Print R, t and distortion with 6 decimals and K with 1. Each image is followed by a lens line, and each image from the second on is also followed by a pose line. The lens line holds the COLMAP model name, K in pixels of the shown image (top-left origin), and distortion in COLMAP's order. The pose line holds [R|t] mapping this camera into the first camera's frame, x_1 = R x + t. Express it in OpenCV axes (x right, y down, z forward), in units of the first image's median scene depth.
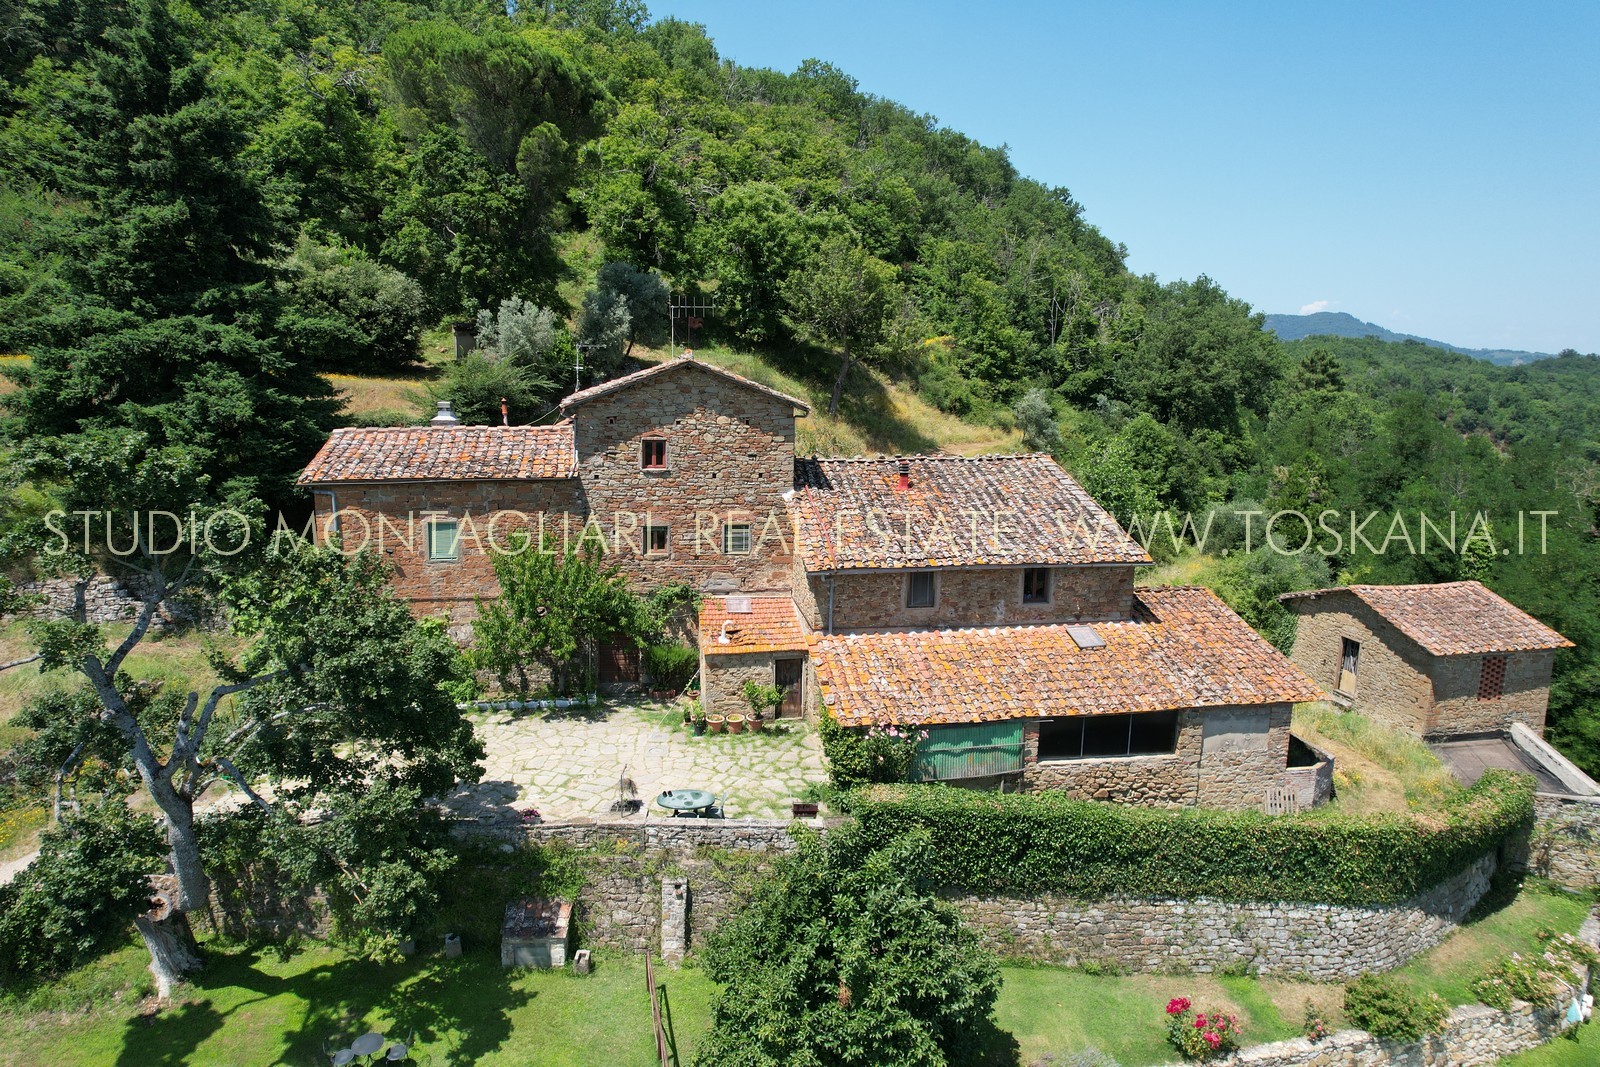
lens RADIAL K [[1019.9, 0, 799.2], [0, 1019.9, 528.7], [0, 0, 1]] dist [-0.077067, 0.070201]
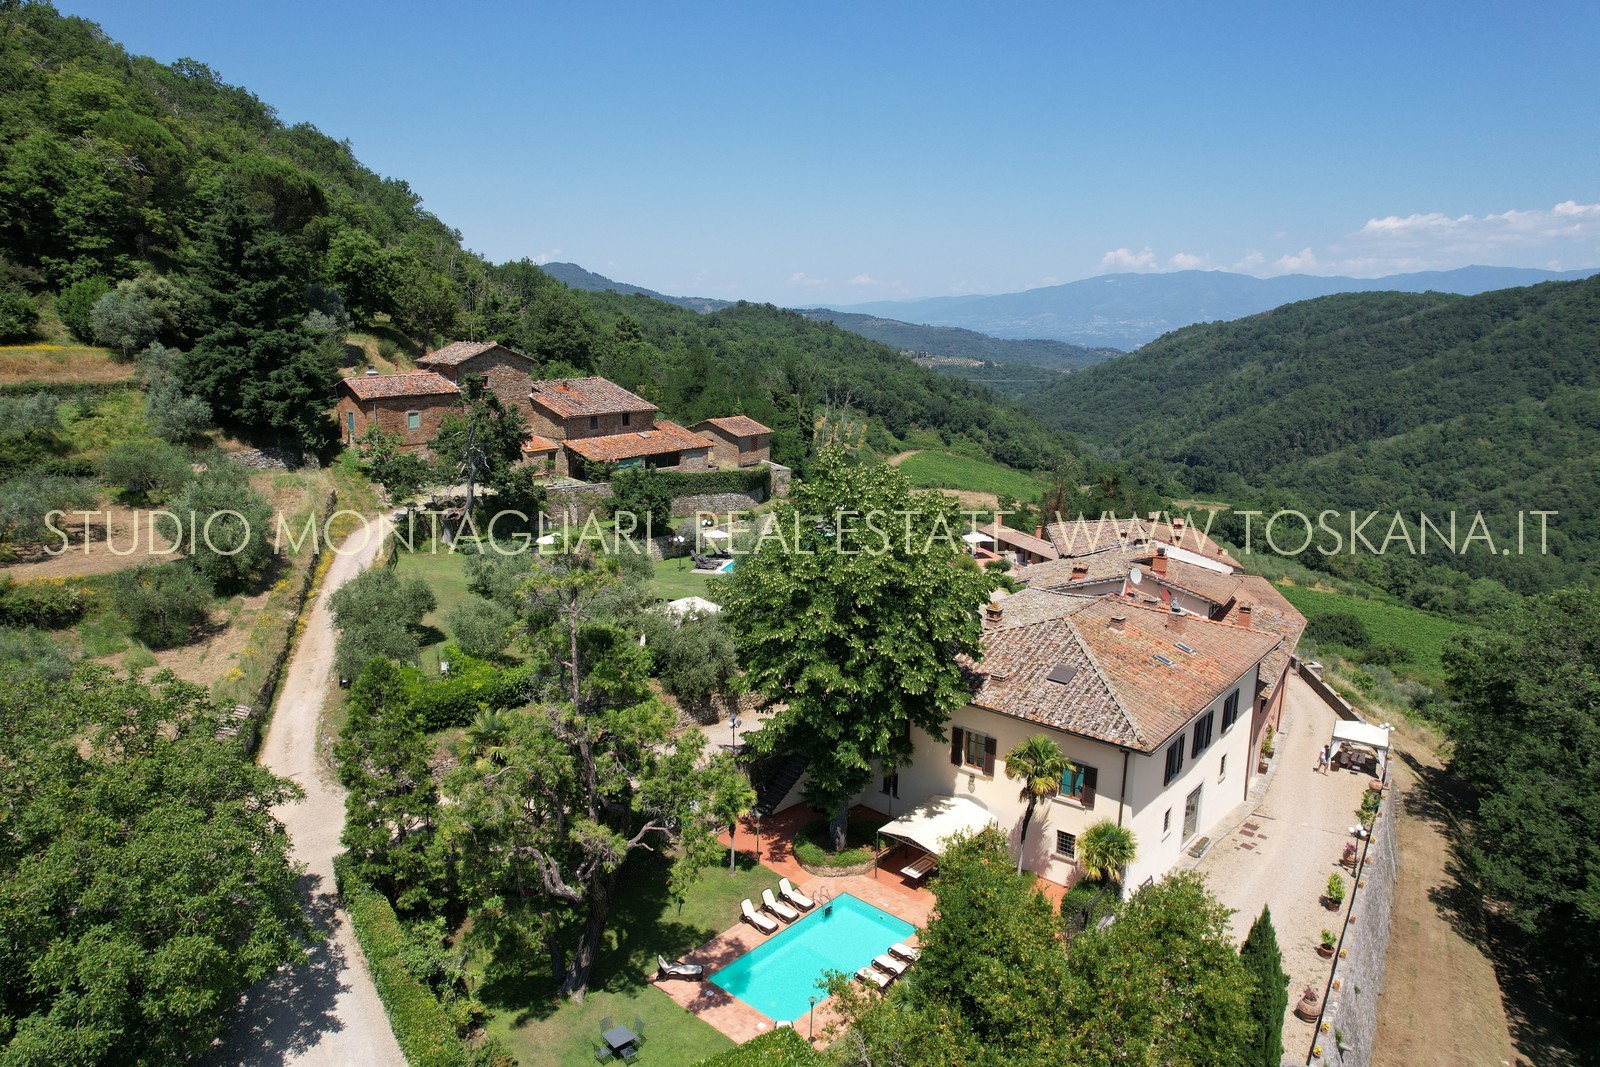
lens RADIAL K [[1019.9, 0, 800.0], [0, 1019.9, 526.2], [0, 0, 1]] dist [-0.077067, 0.070201]
pose [[0.760621, -0.136049, 0.634781, -1.189350], [0.105882, 0.990700, 0.085459, 0.151477], [-0.640504, 0.002210, 0.767952, -1.449444]]
